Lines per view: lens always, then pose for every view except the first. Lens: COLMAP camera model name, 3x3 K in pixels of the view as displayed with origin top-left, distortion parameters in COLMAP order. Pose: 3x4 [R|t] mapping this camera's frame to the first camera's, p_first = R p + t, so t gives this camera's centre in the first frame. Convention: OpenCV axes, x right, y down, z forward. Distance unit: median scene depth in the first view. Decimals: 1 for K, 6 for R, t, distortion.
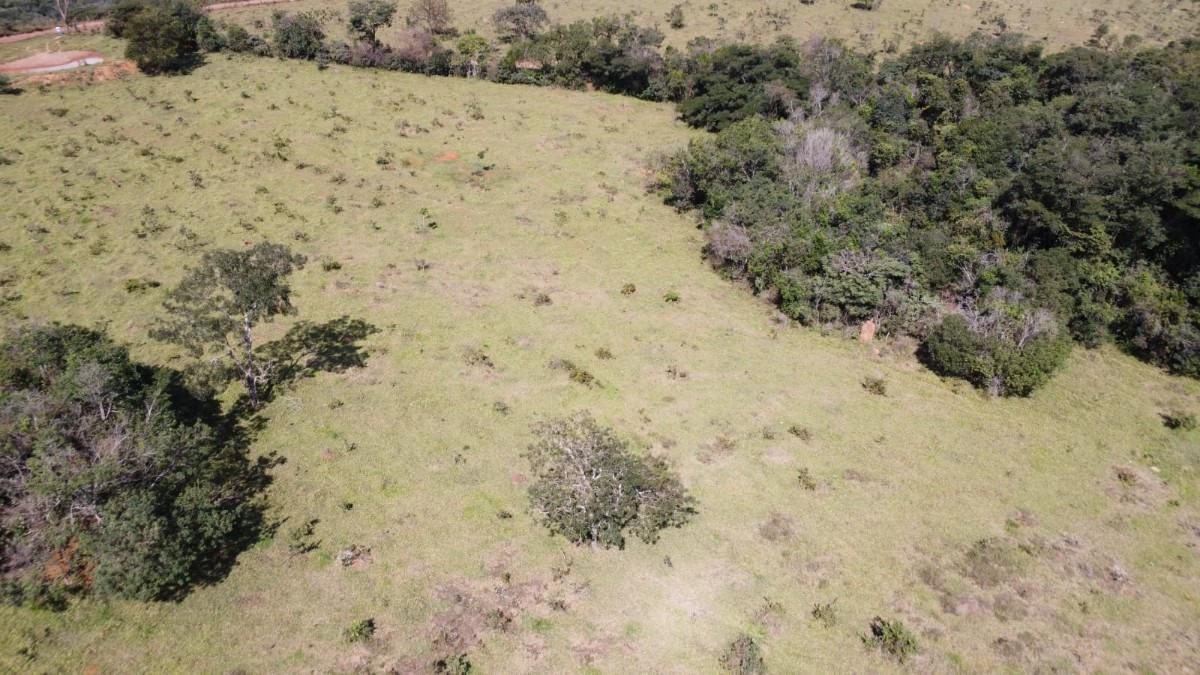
lens RADIAL K [[881.3, 0, 593.4], [0, 881.3, 341.4], [0, 0, 1]] dist [-0.020249, -0.017184]
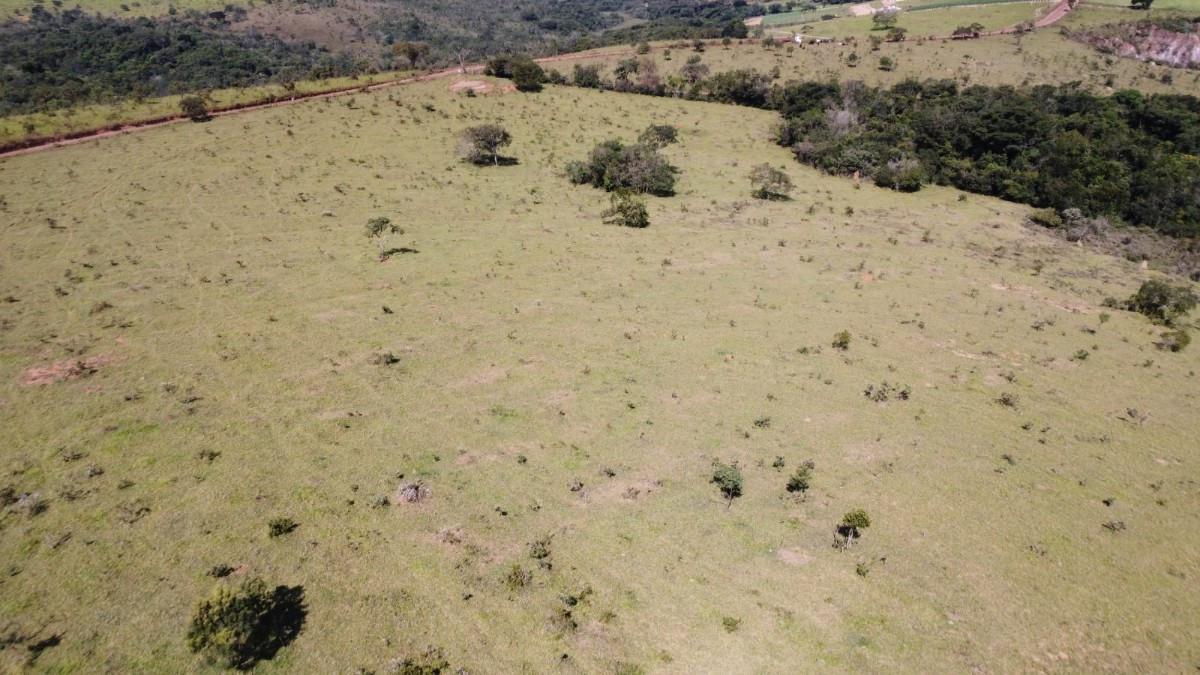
lens RADIAL K [[881.3, 0, 593.4], [0, 881.3, 341.4], [0, 0, 1]] dist [-0.020249, -0.017184]
pose [[0.996765, 0.034421, -0.072631, -0.188782], [-0.039846, 0.996415, -0.074628, 0.484862], [0.069802, 0.077280, 0.994563, -1.138990]]
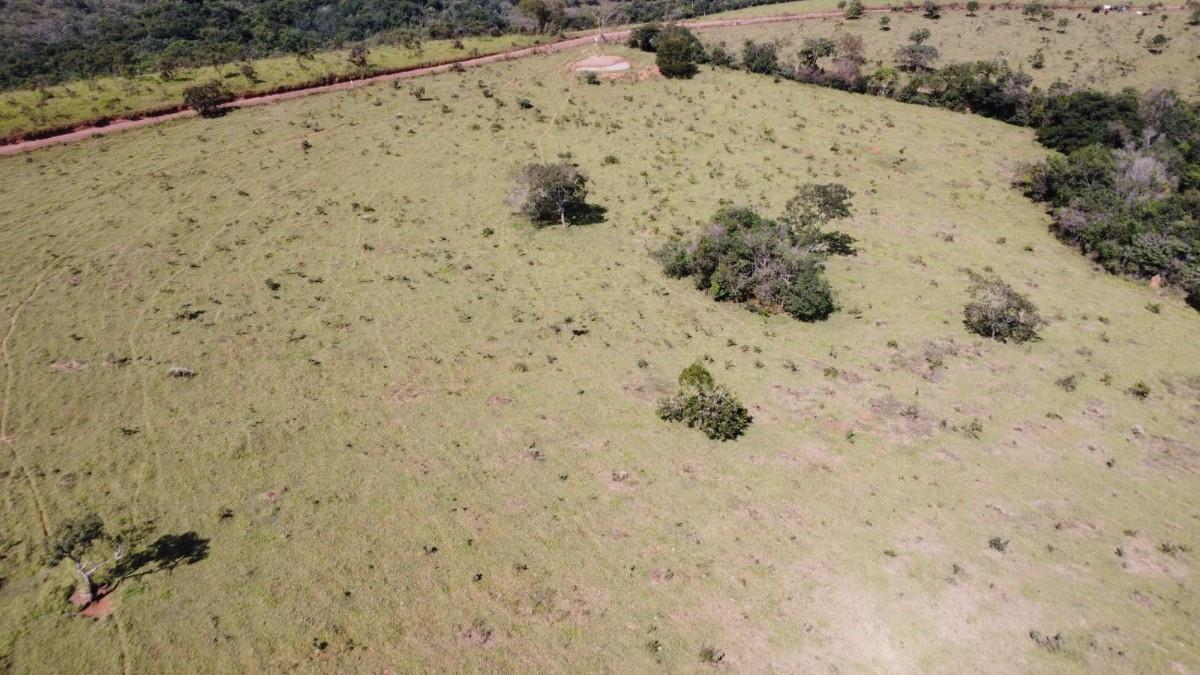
lens RADIAL K [[881.3, 0, 593.4], [0, 881.3, 341.4], [0, 0, 1]] dist [-0.020249, -0.017184]
pose [[0.945771, 0.158463, -0.283560, -0.134333], [-0.156523, 0.987229, 0.029639, 0.142109], [0.284635, 0.016352, 0.958496, -0.568966]]
